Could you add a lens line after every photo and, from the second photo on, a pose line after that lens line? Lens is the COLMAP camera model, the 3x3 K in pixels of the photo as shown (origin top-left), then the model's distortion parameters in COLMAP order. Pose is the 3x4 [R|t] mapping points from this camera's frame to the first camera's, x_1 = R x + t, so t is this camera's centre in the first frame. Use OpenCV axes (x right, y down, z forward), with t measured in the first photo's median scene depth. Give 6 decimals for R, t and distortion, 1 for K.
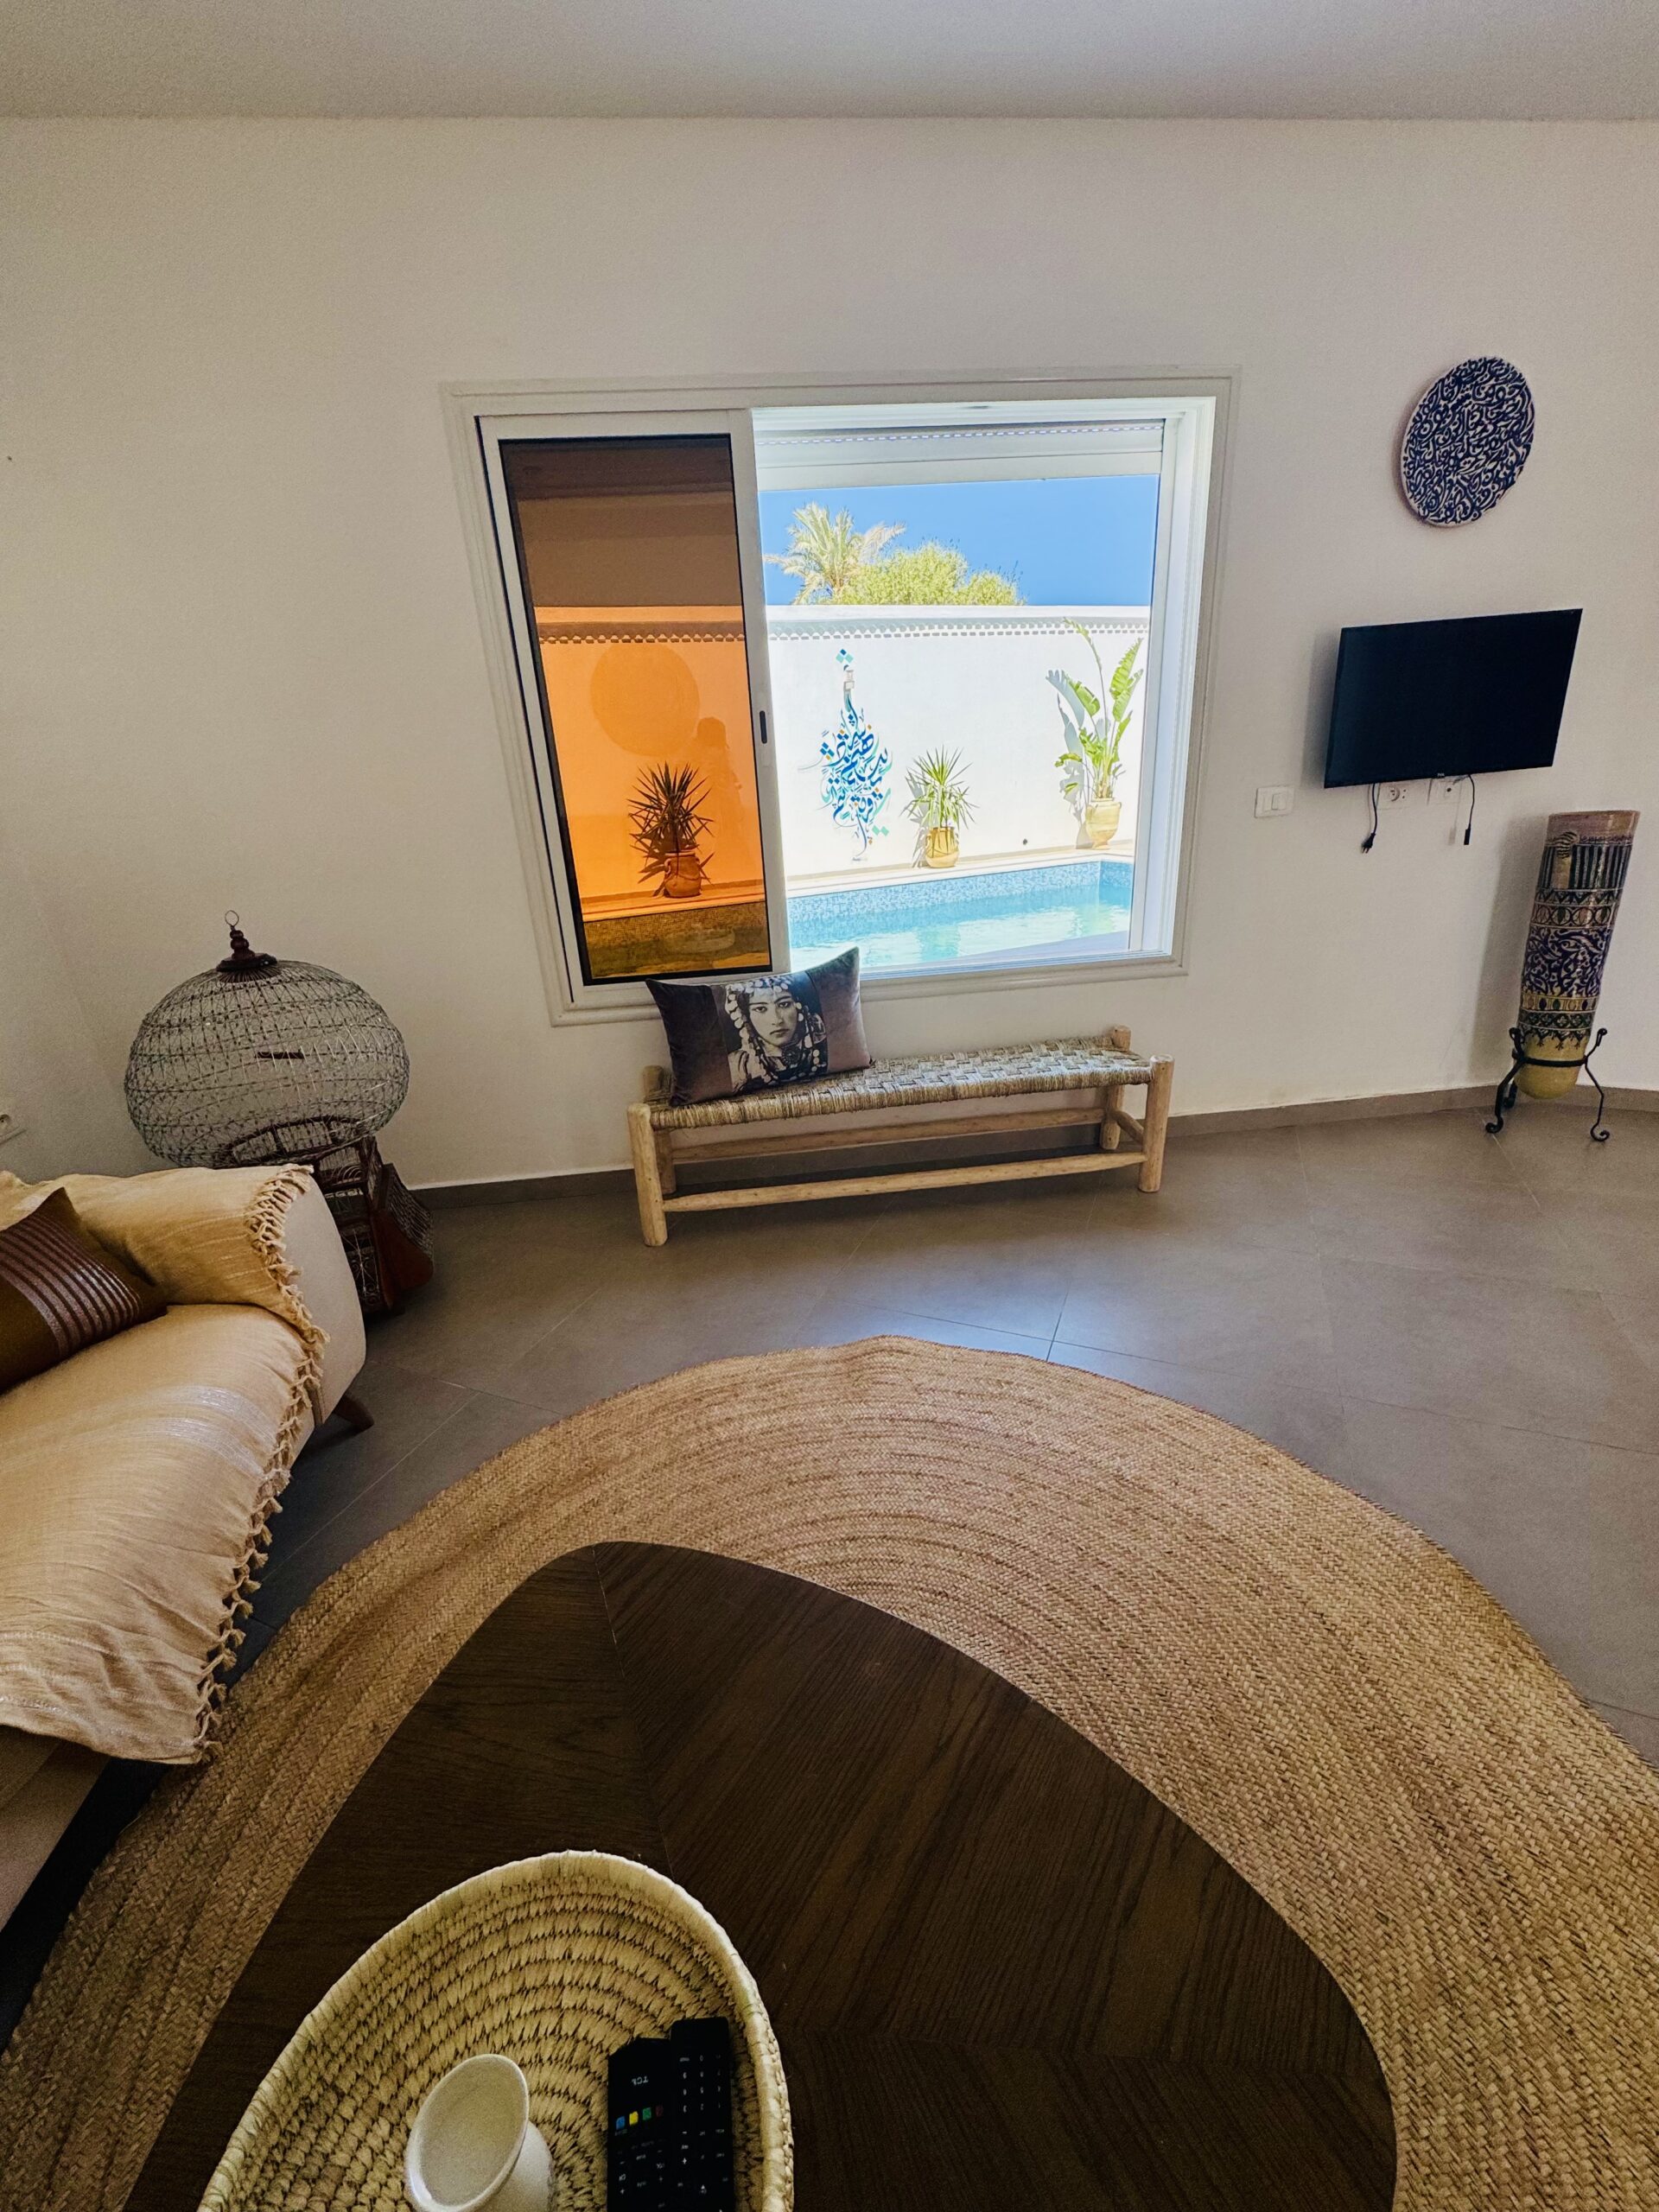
lens RADIAL K [[894.3, 0, 821.3], [0, 894.3, 1102.5], [0, 0, 1]] dist [-0.002551, 0.000515]
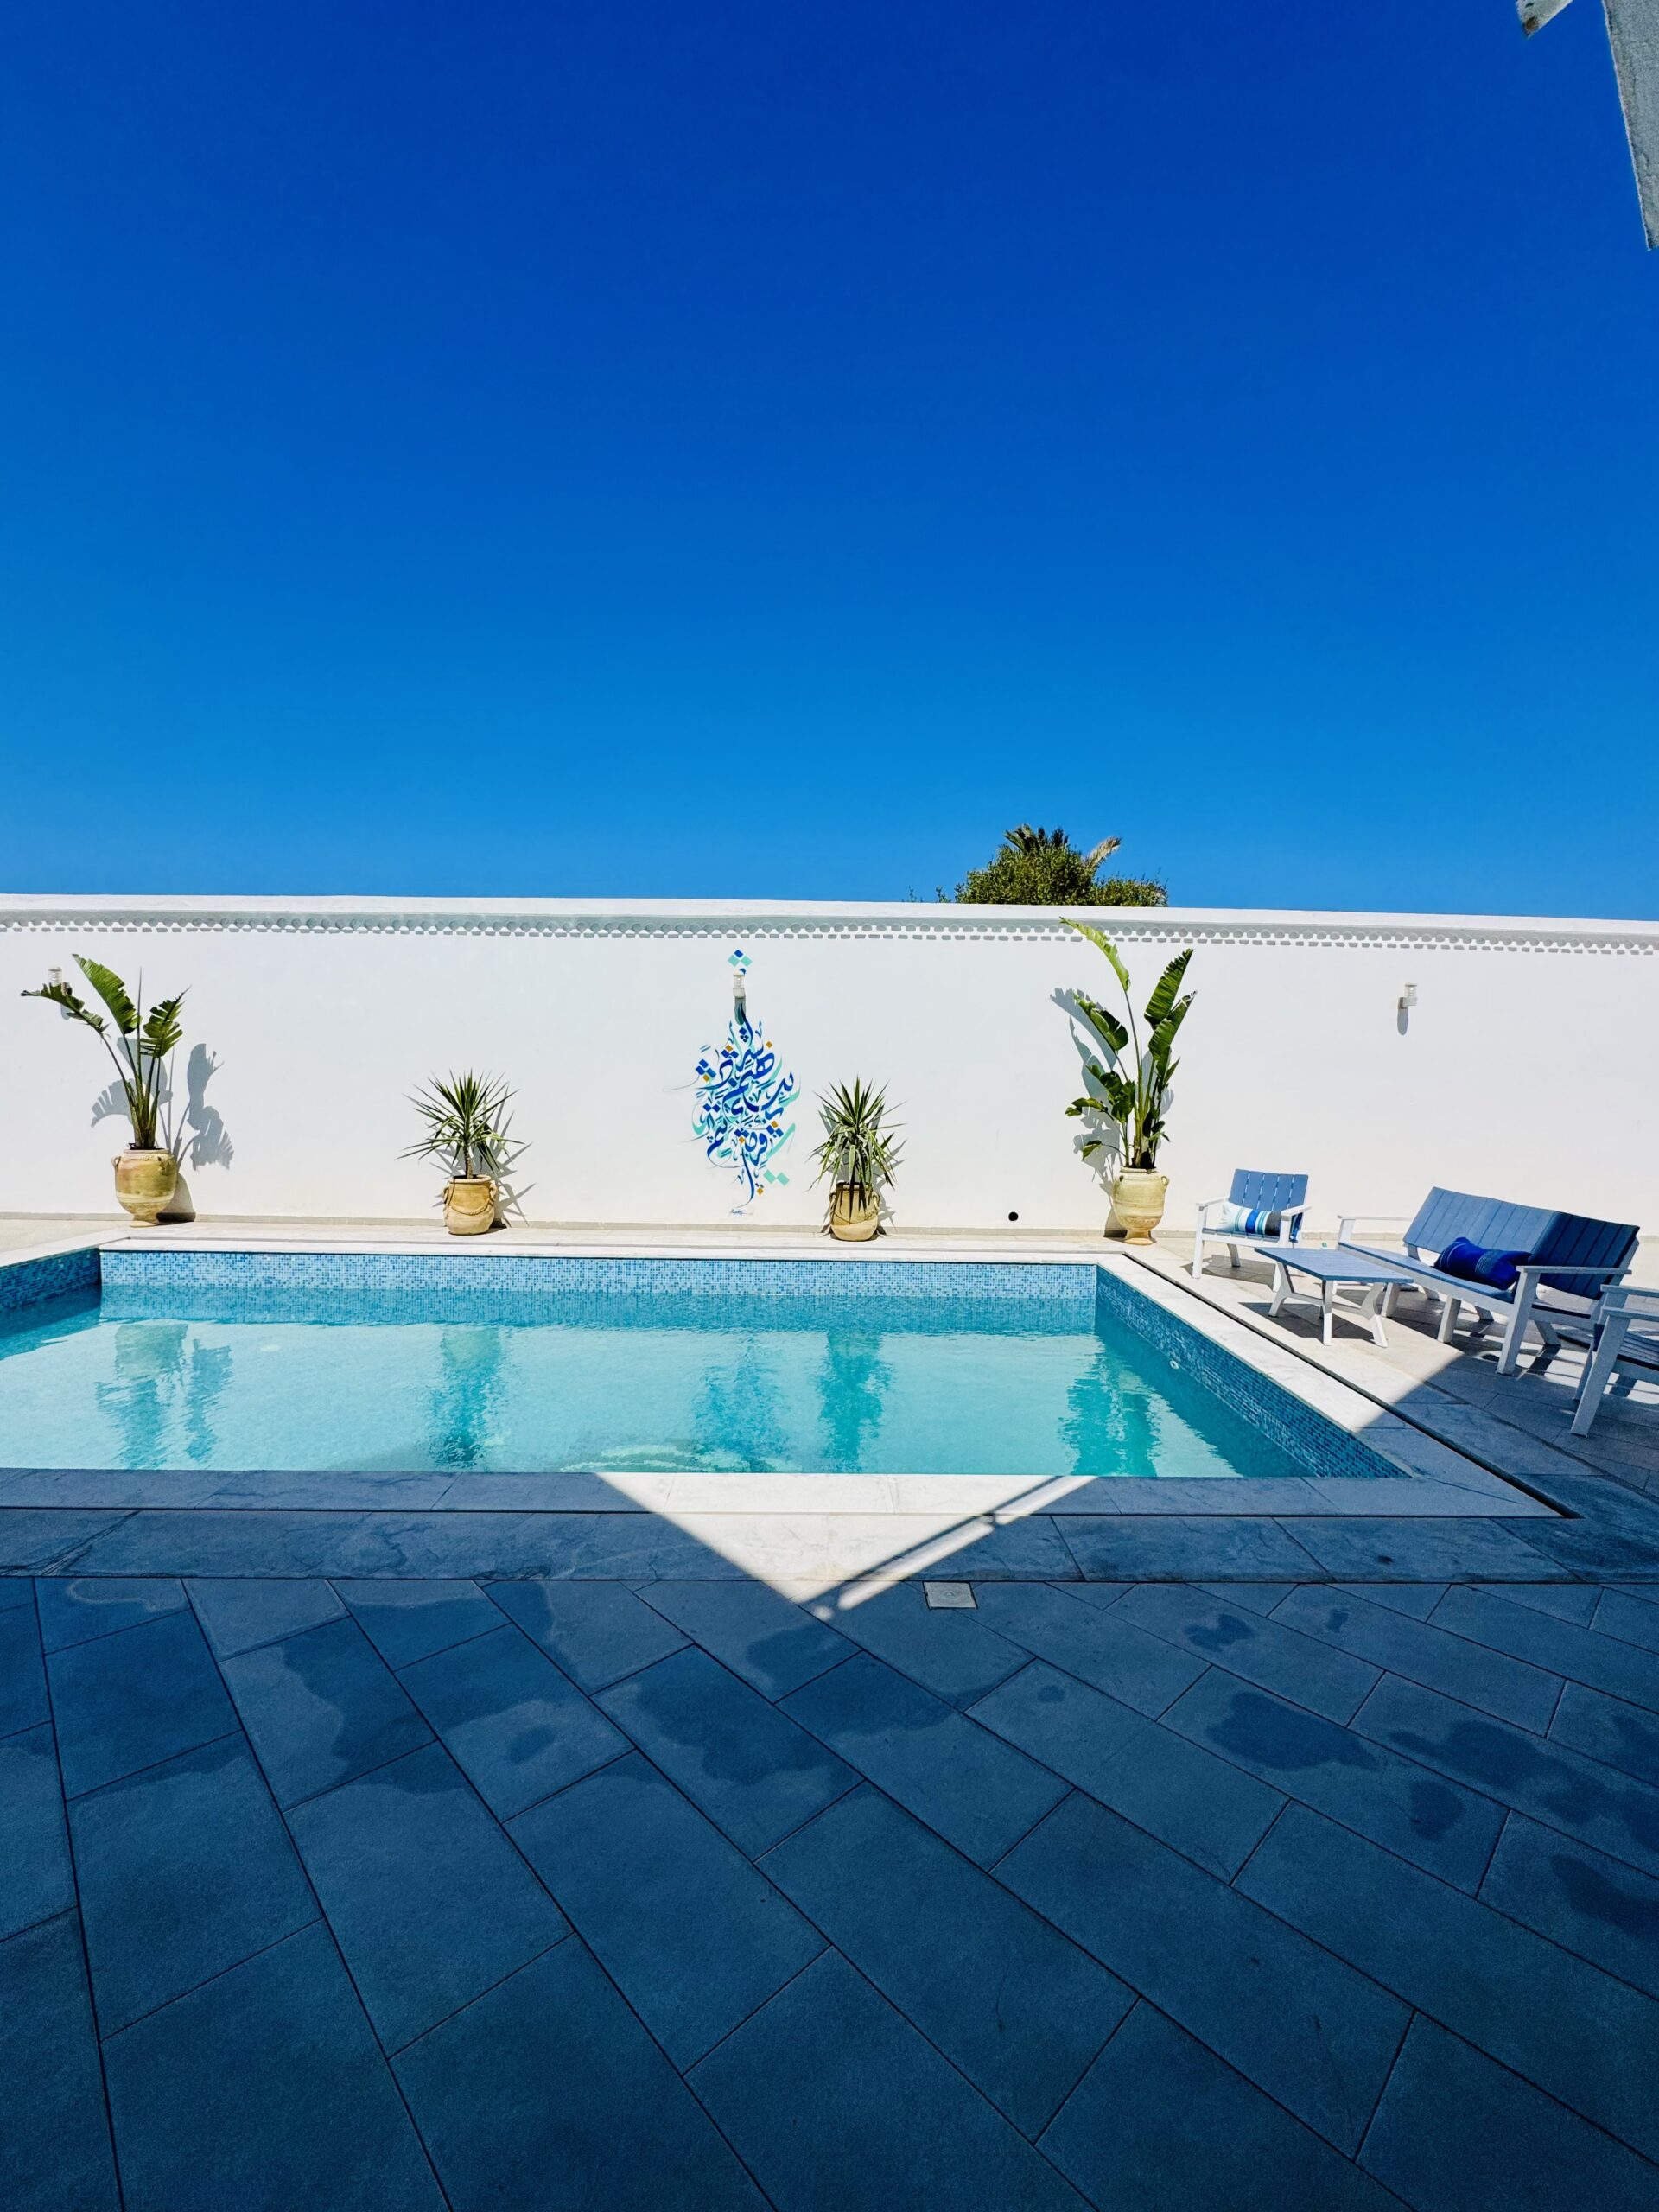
lens RADIAL K [[894.3, 0, 827.0], [0, 894.3, 1096.5], [0, 0, 1]] dist [-0.002551, 0.000515]
pose [[0.919325, 0.084072, -0.384414, 0.387154], [-0.203701, 0.937505, -0.282118, -0.174409], [0.336672, 0.337663, 0.878997, 0.364240]]
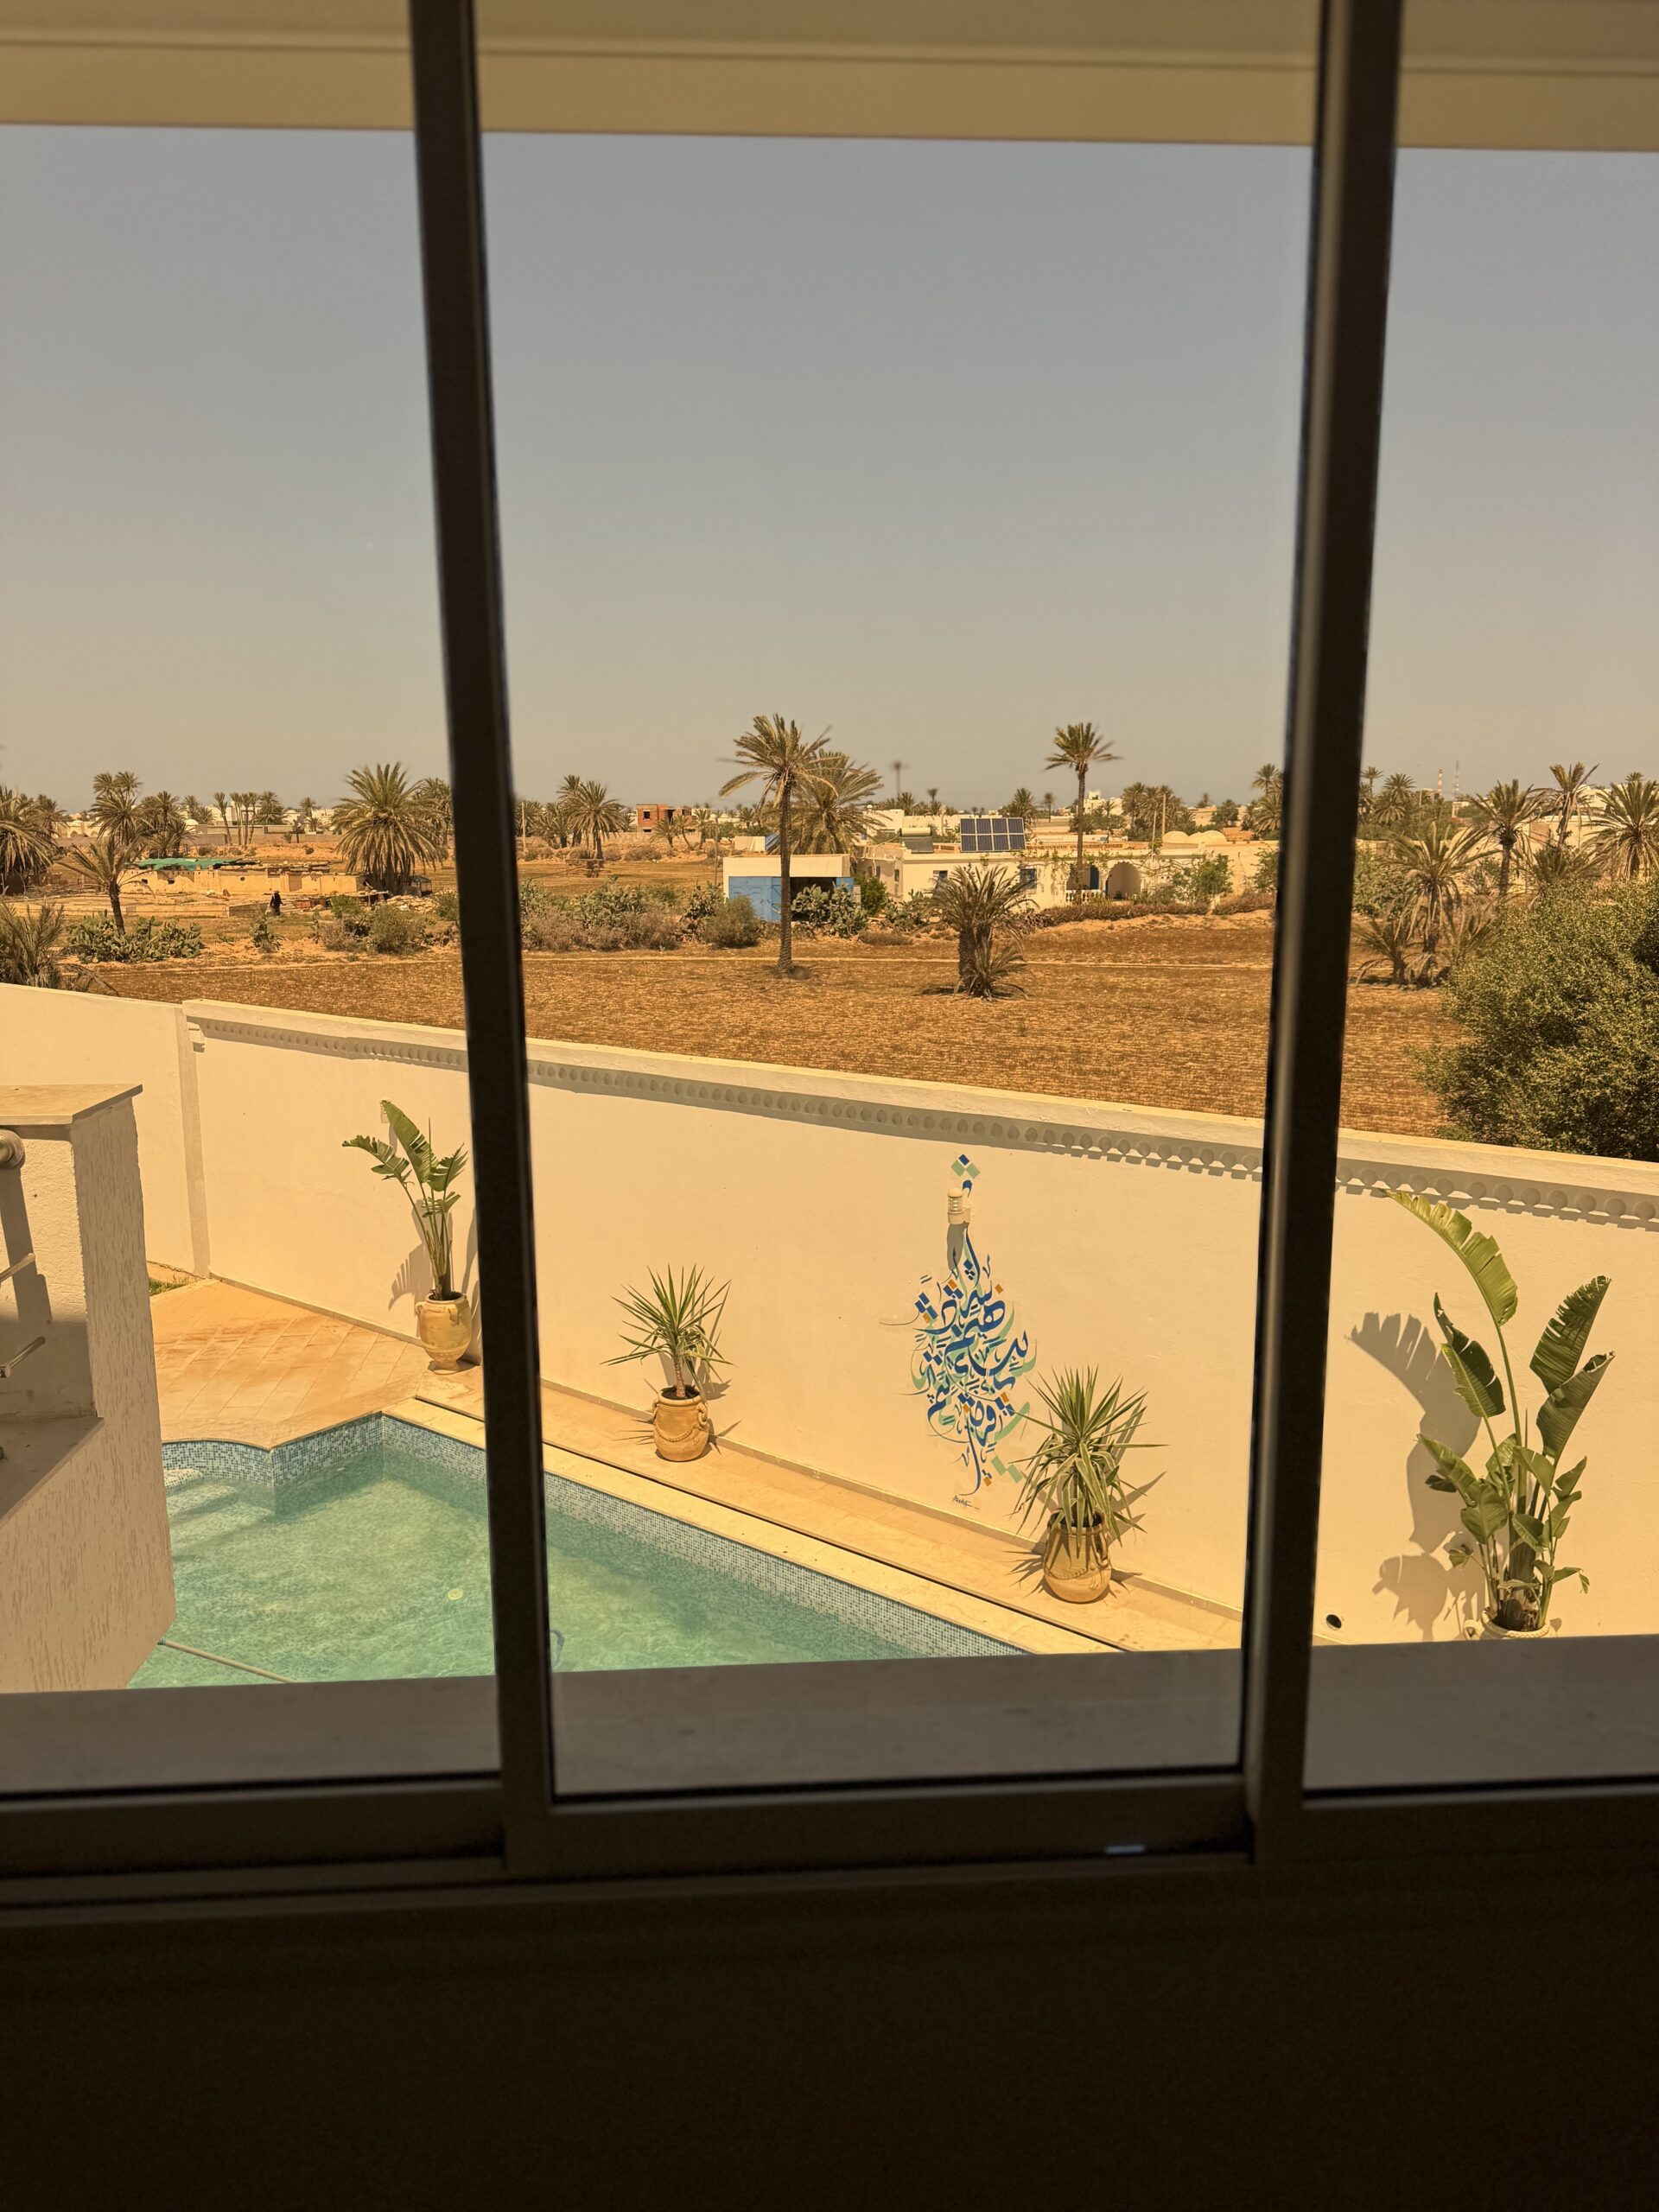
lens RADIAL K [[1567.8, 0, 812.5], [0, 1567.8, 1055.4], [0, 0, 1]] dist [0.044239, -0.000948]
pose [[0.474171, 0.189362, -0.859828, 0.782530], [-0.331700, 0.943060, 0.024769, -0.532915], [0.815559, 0.273461, 0.509983, 0.378624]]
